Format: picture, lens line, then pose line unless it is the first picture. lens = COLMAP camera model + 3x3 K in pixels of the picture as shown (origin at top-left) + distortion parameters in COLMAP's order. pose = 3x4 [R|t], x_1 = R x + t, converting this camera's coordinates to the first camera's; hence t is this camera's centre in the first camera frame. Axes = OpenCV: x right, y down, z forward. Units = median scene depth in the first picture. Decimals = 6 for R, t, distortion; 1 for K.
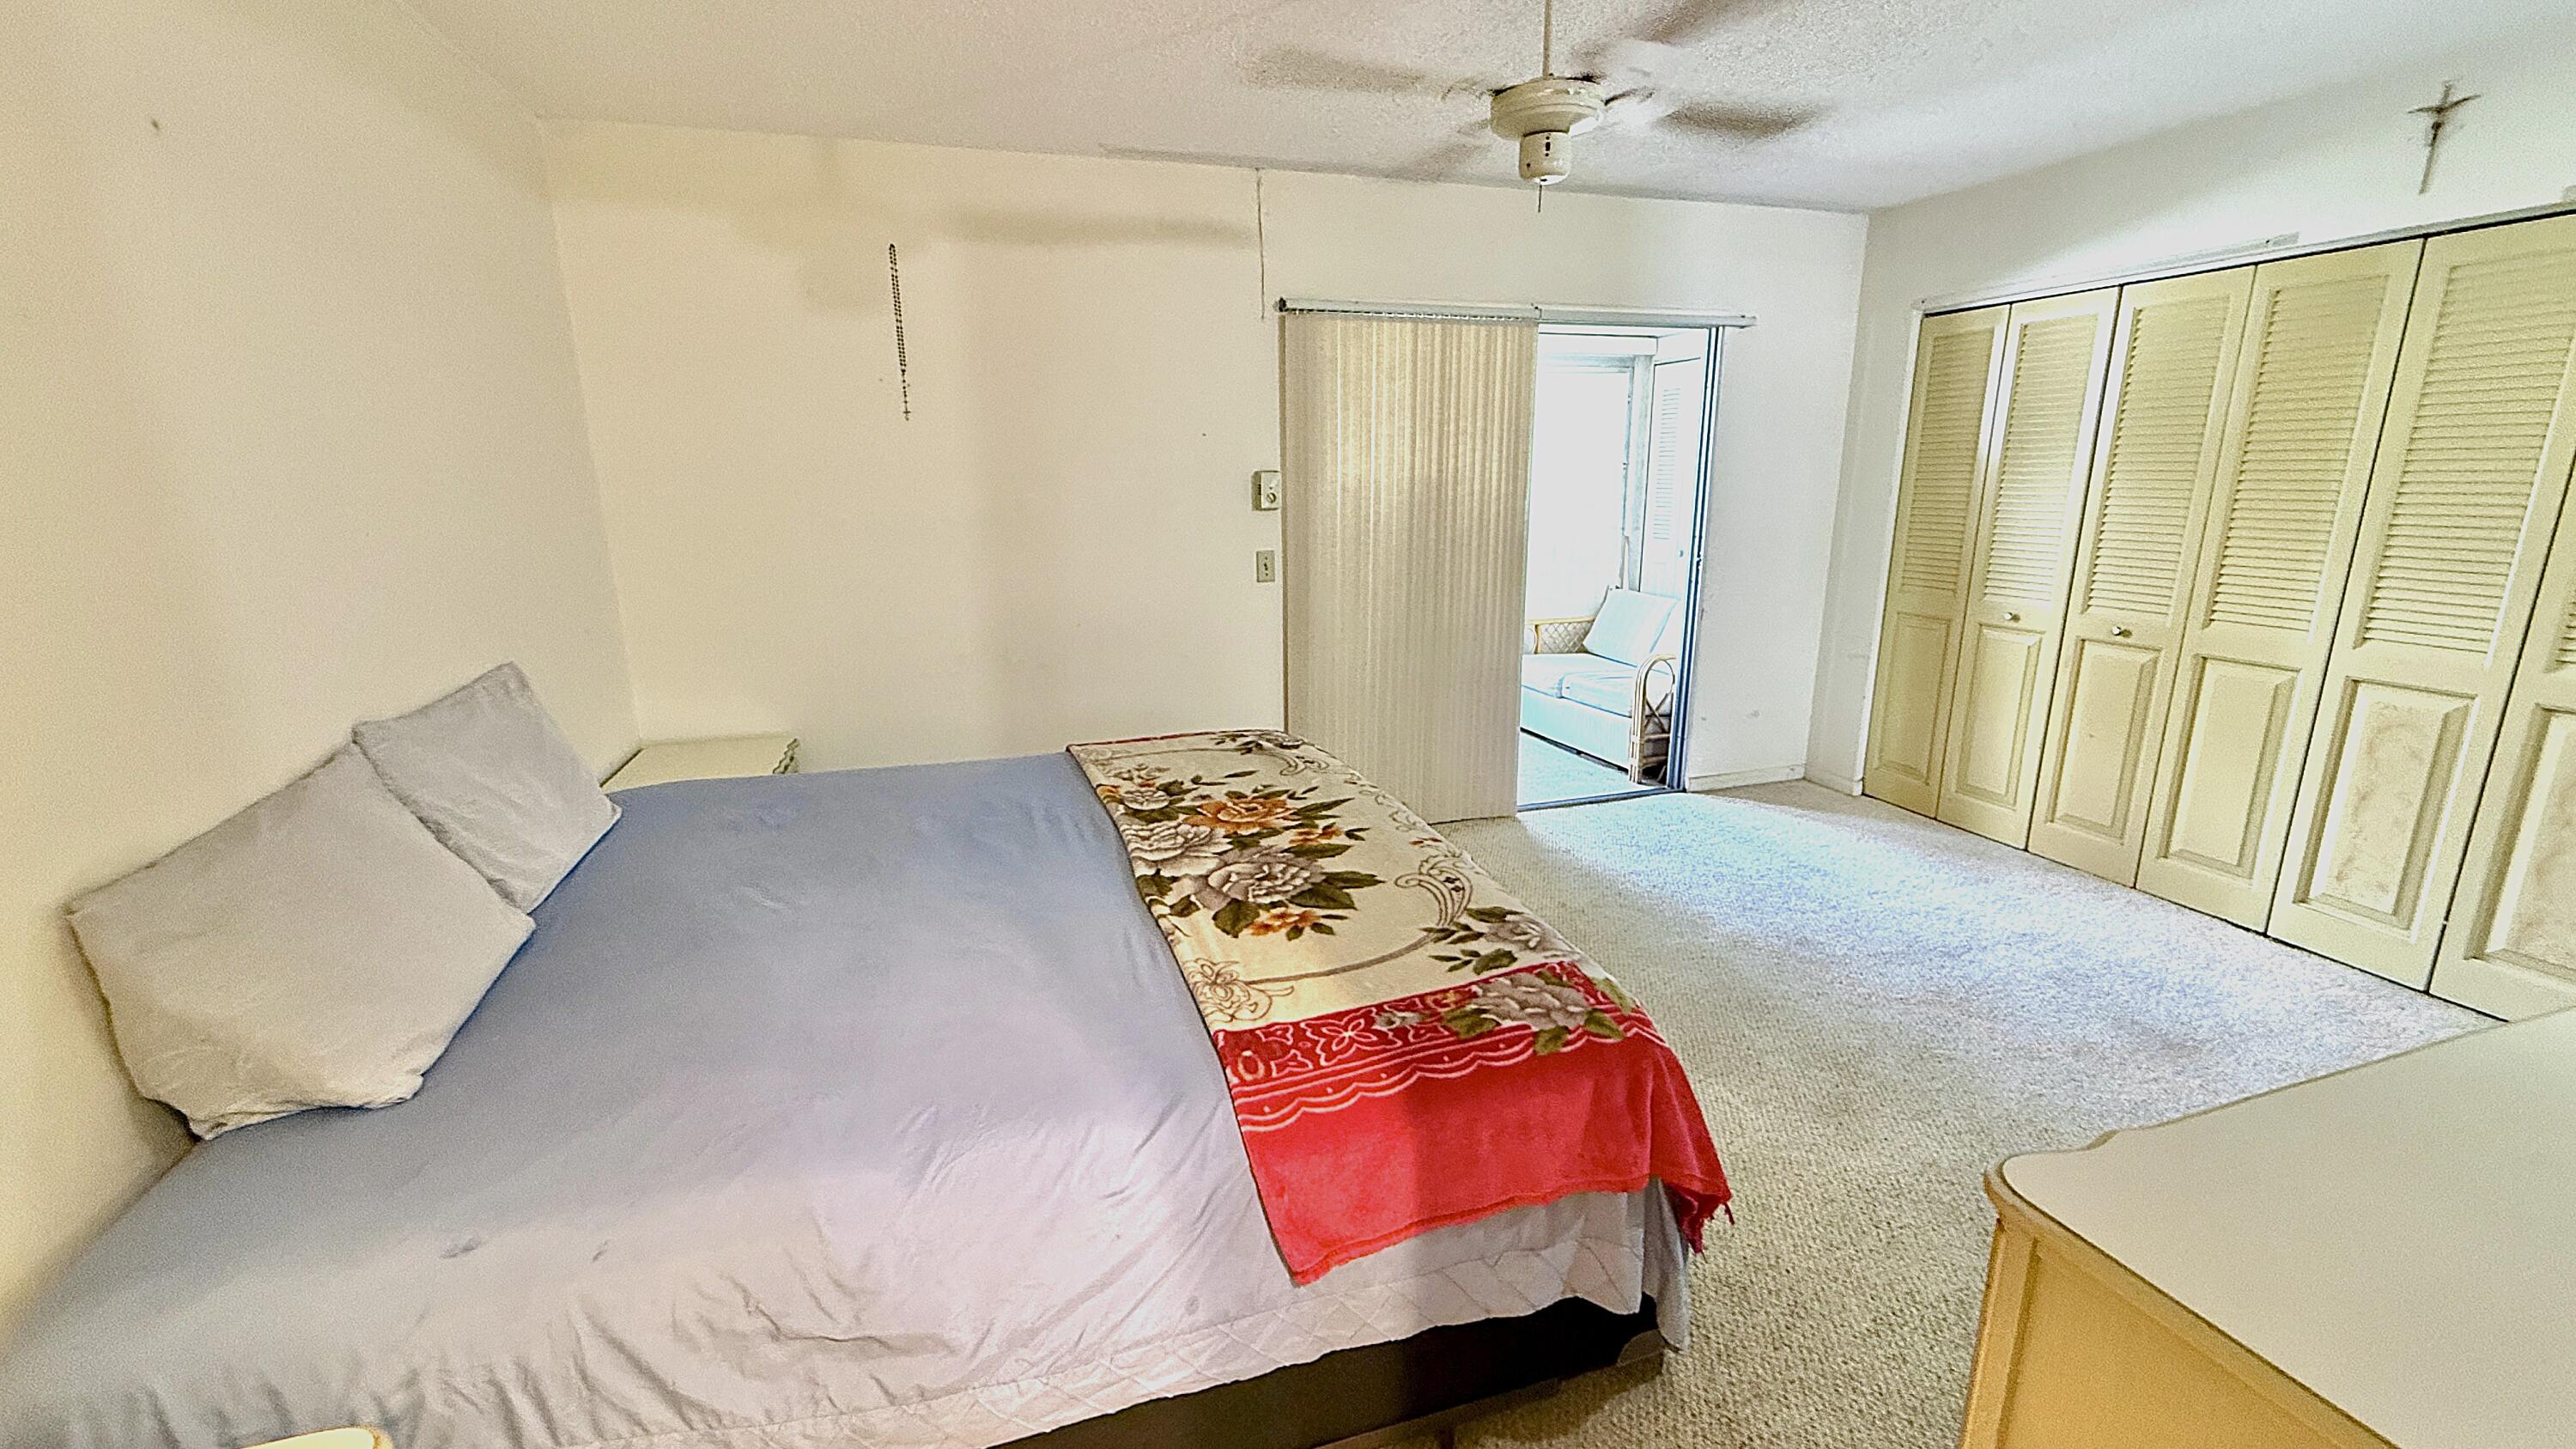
lens RADIAL K [[1041.8, 0, 1269.2], [0, 1041.8, 722.9], [0, 0, 1]] dist [-0.000040, -0.000183]
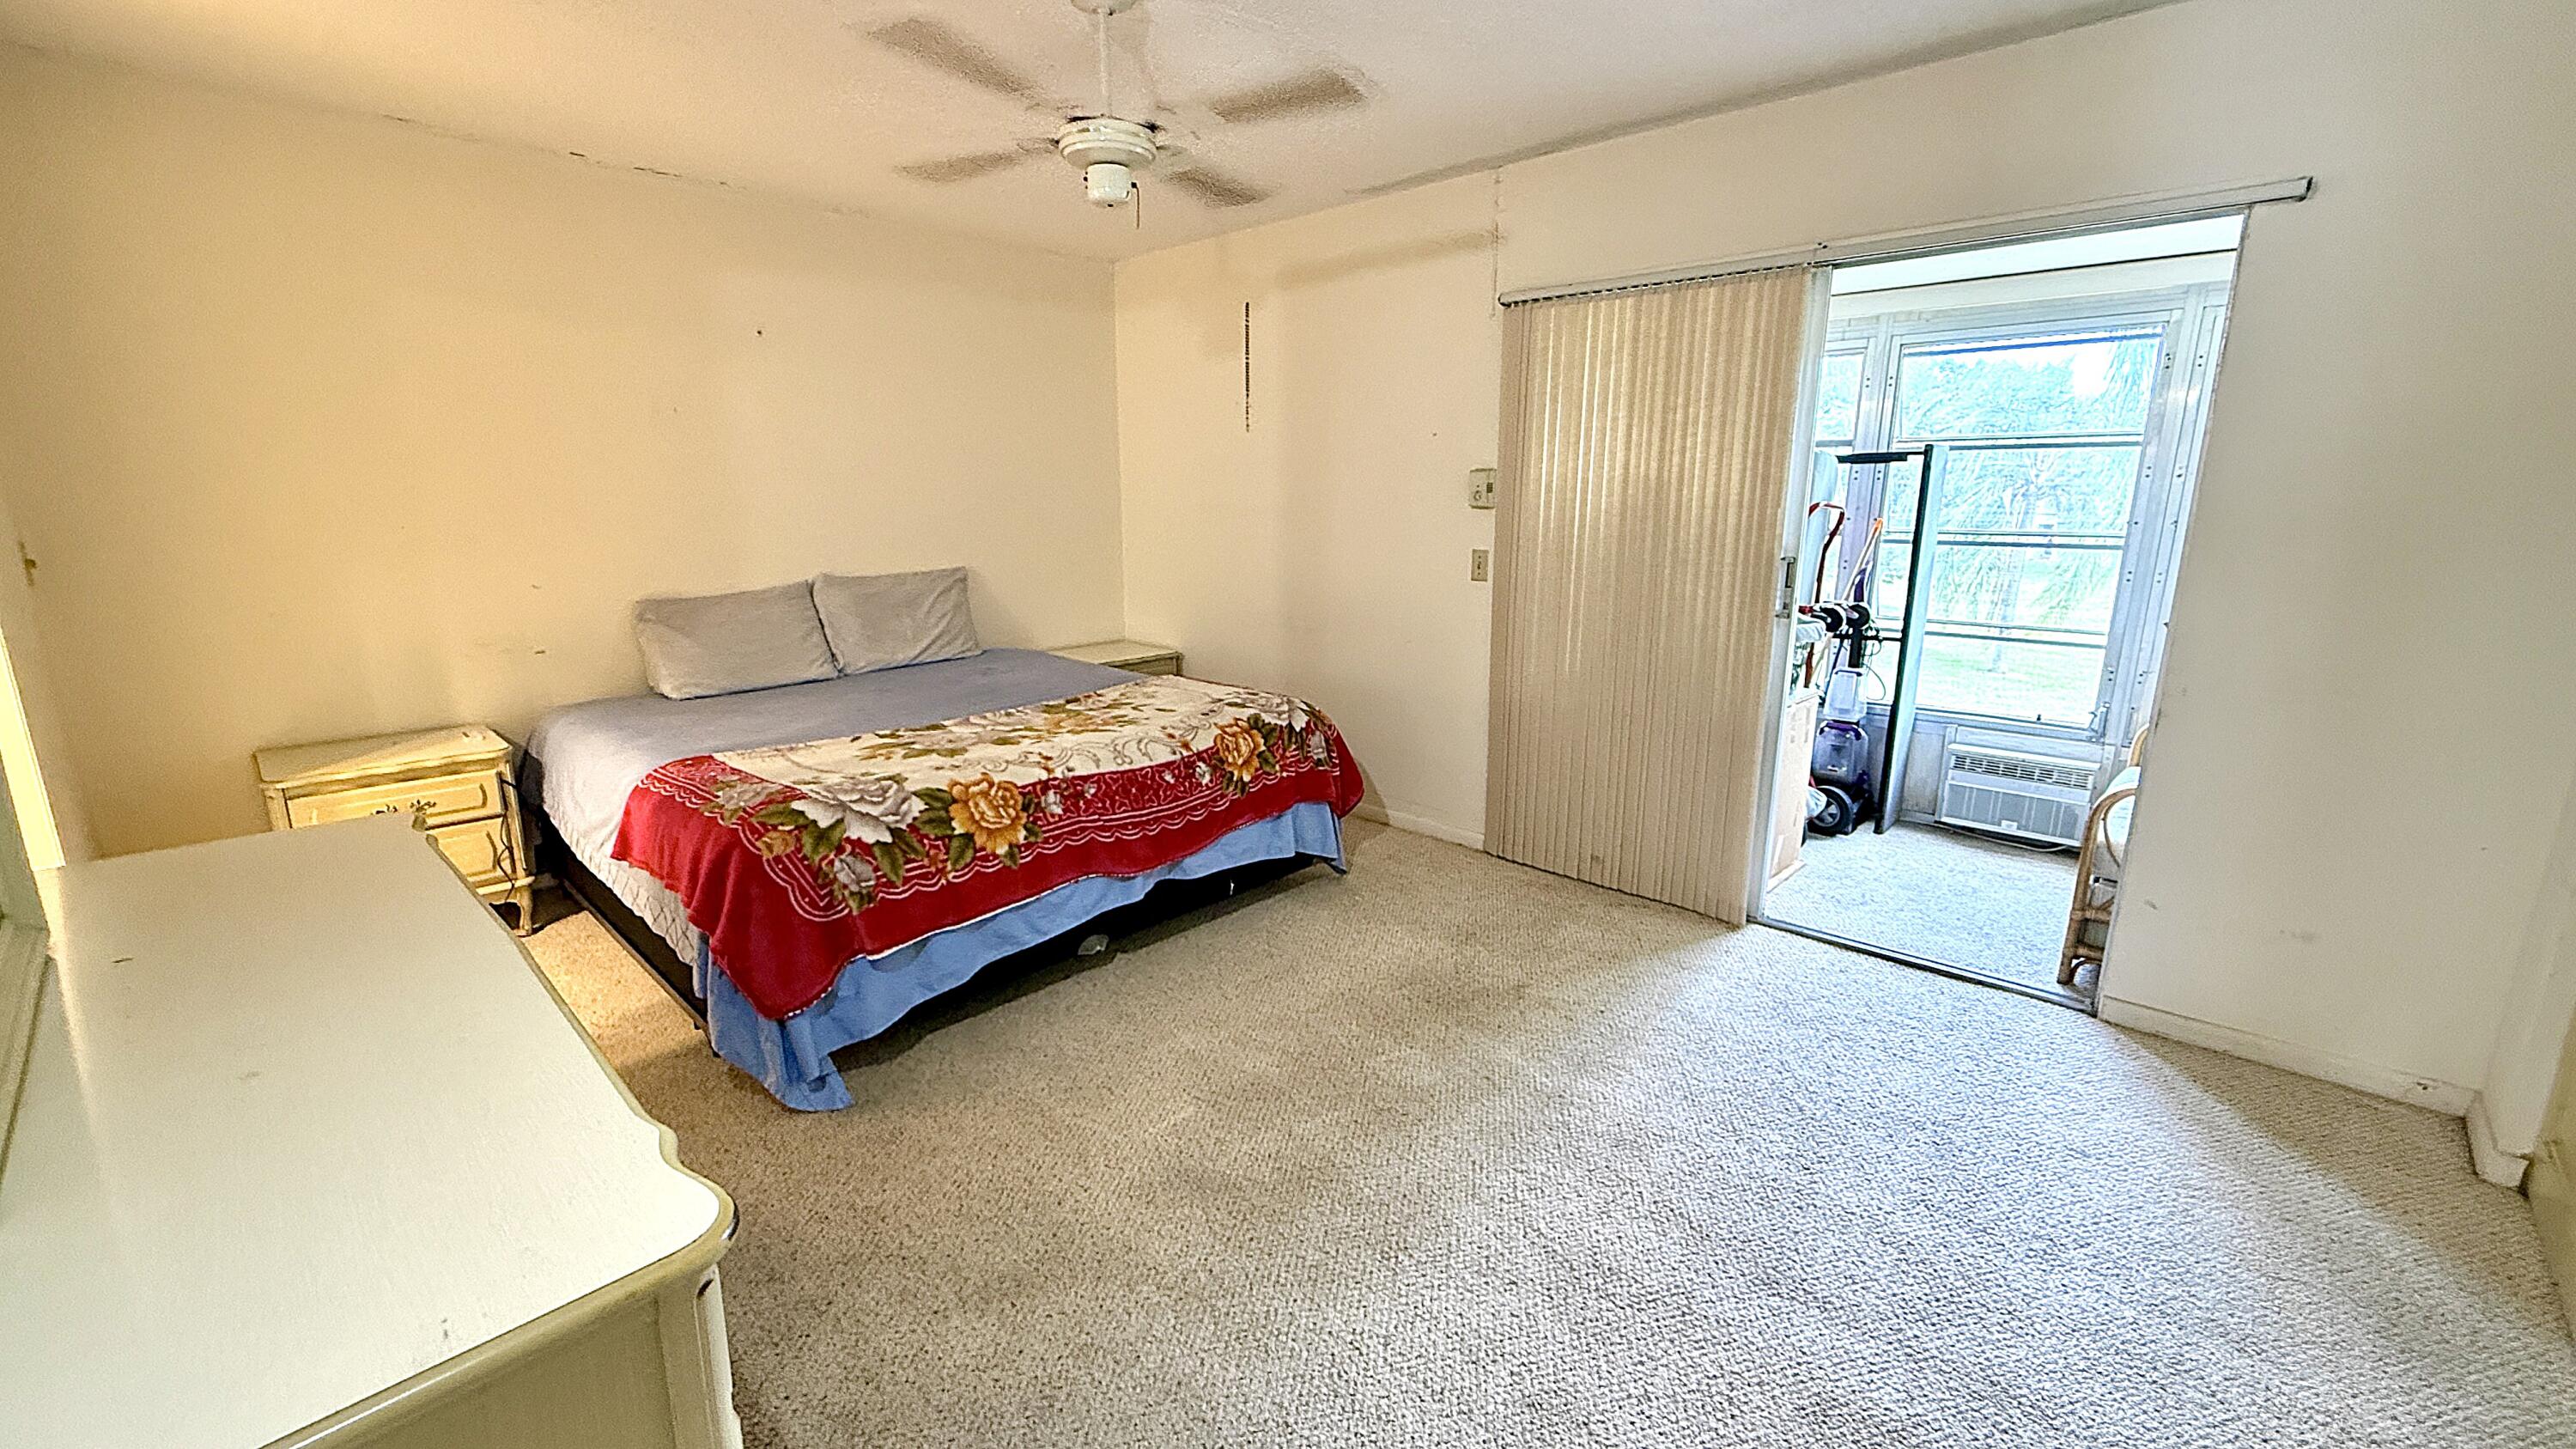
lens RADIAL K [[1027.7, 0, 1280.9], [0, 1027.7, 719.6], [0, 0, 1]] dist [0.000913, 0.000525]
pose [[0.493412, 0.199323, -0.846649, 0.856024], [-0.221931, 0.970020, 0.099030, -0.070113], [0.841006, 0.139035, 0.522856, 0.391708]]
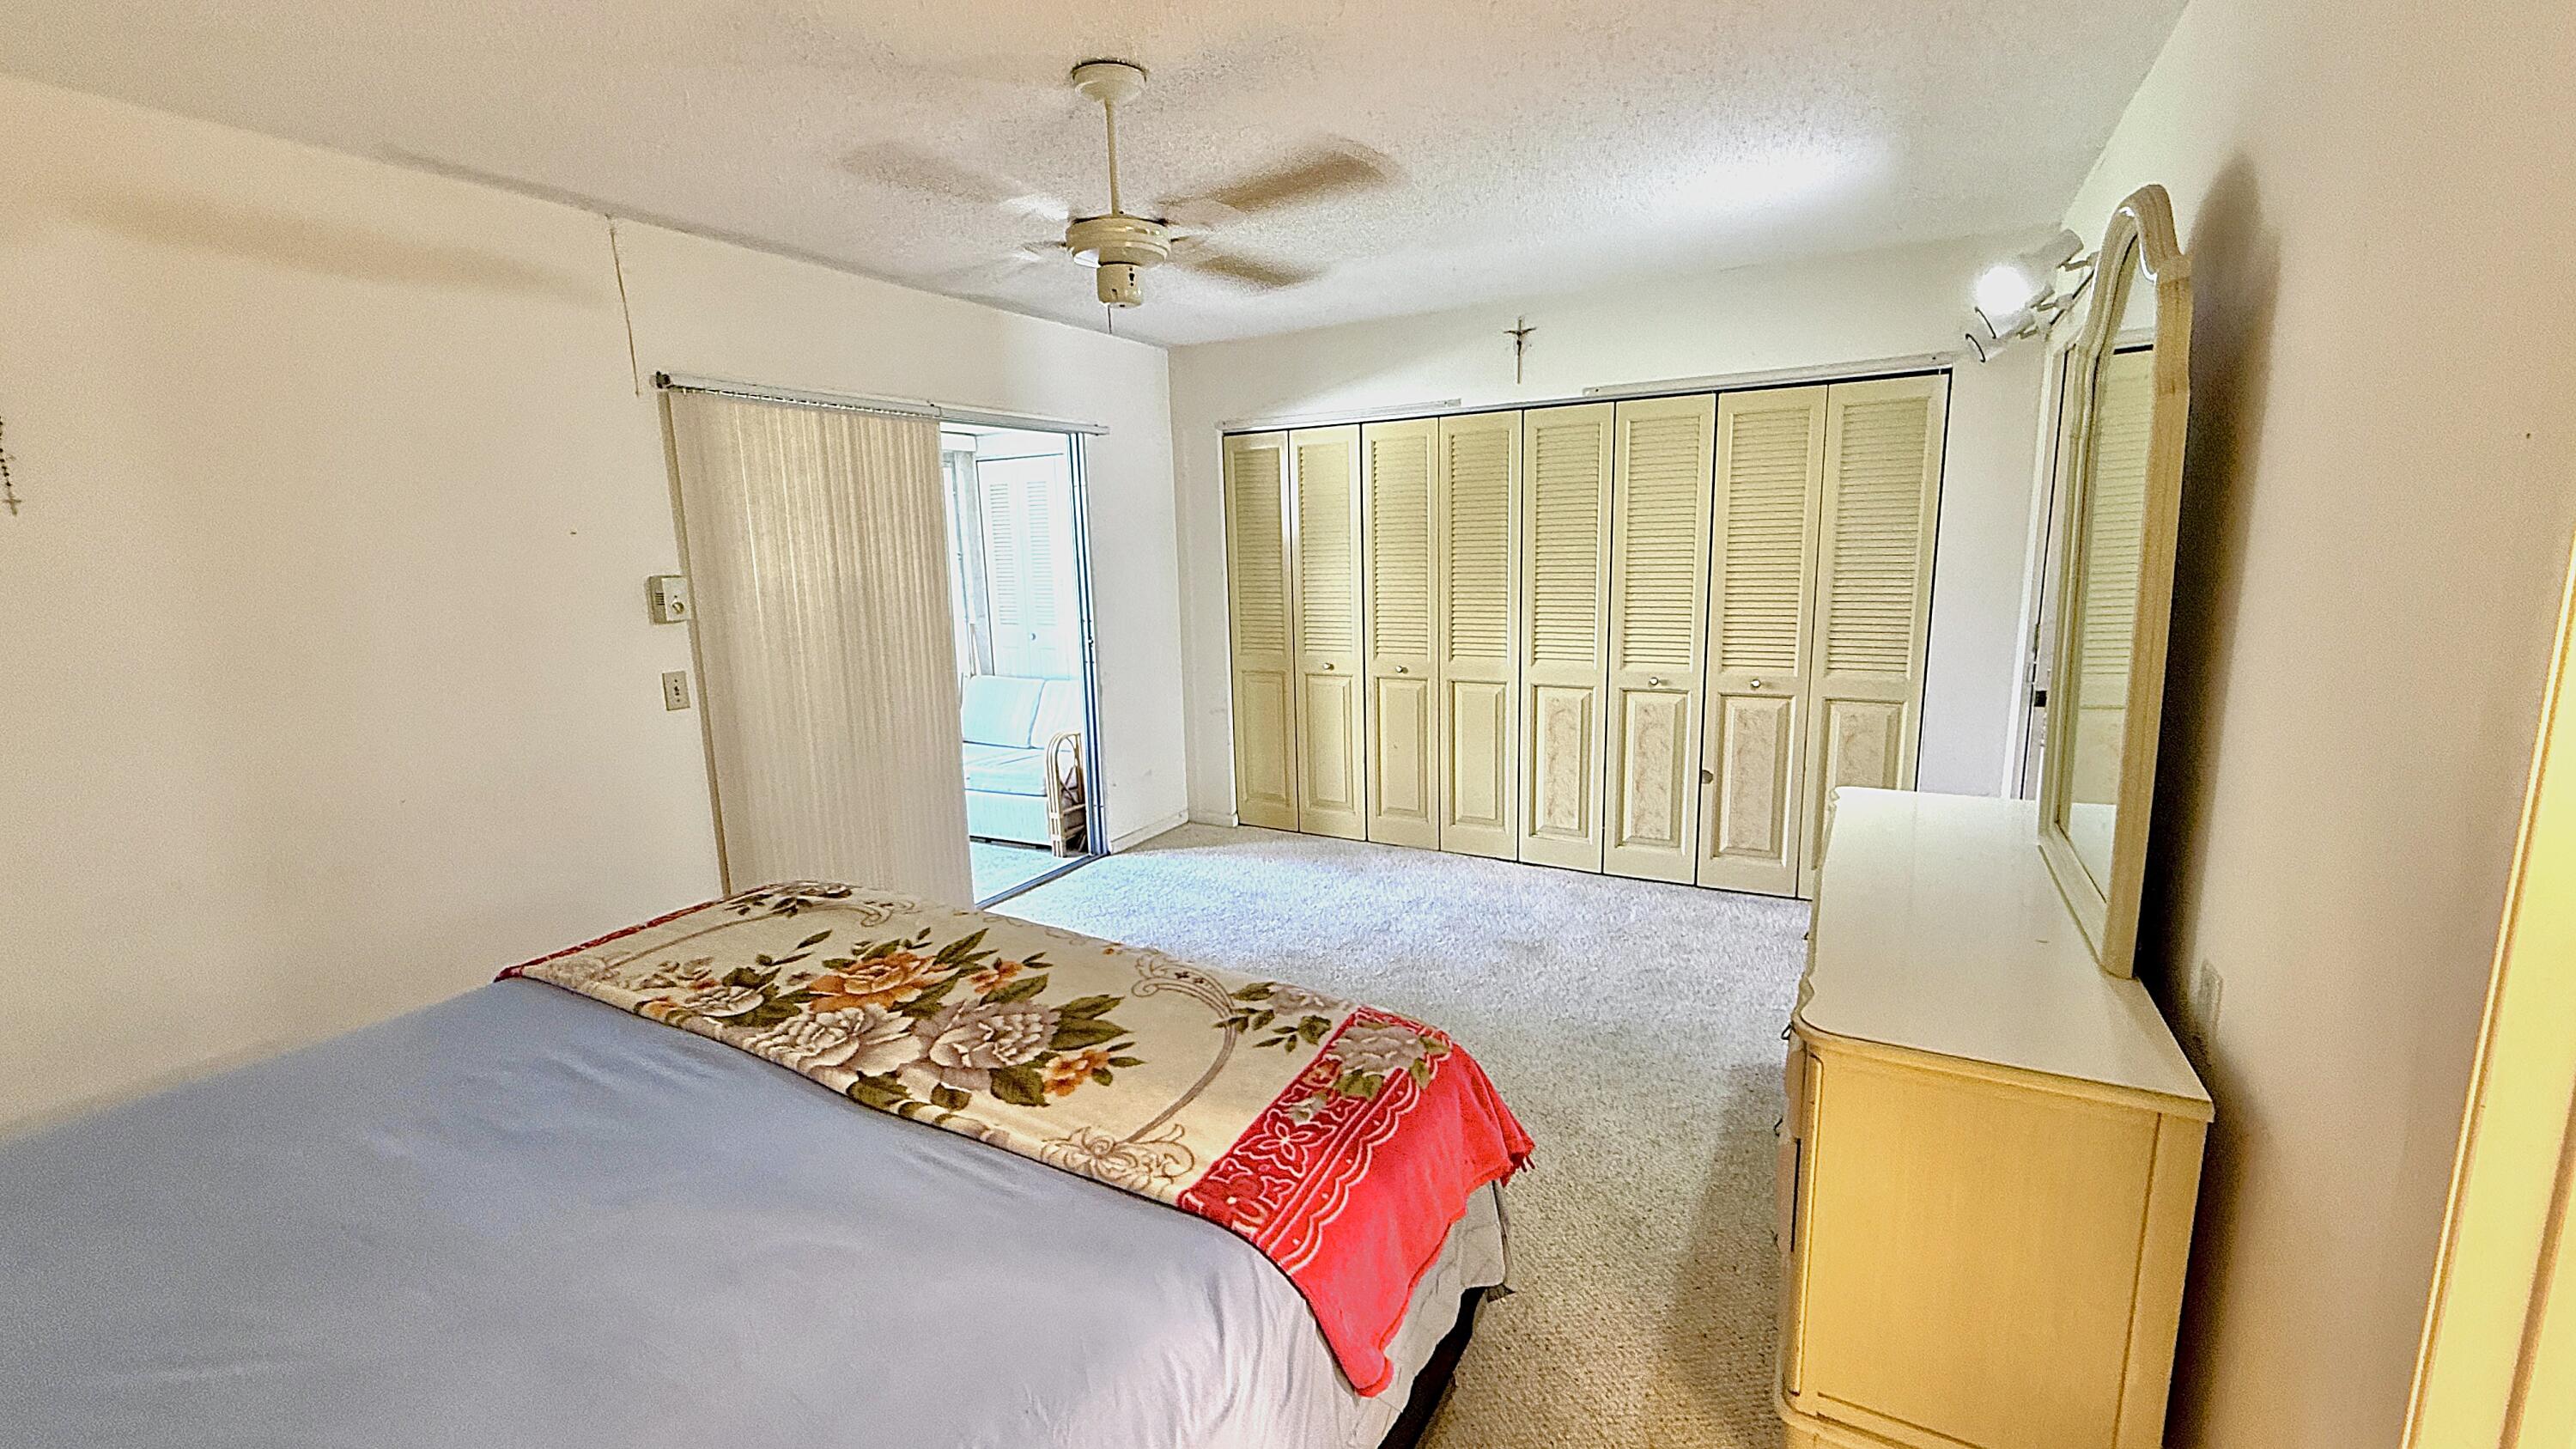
lens RADIAL K [[1042.6, 0, 1290.1], [0, 1042.6, 719.8], [0, 0, 1]] dist [-0.000041, 0.000113]
pose [[0.725380, -0.128213, 0.676303, -0.235472], [0.181497, 0.983357, -0.008244, -0.037988], [-0.663990, 0.128727, 0.736577, 0.092049]]
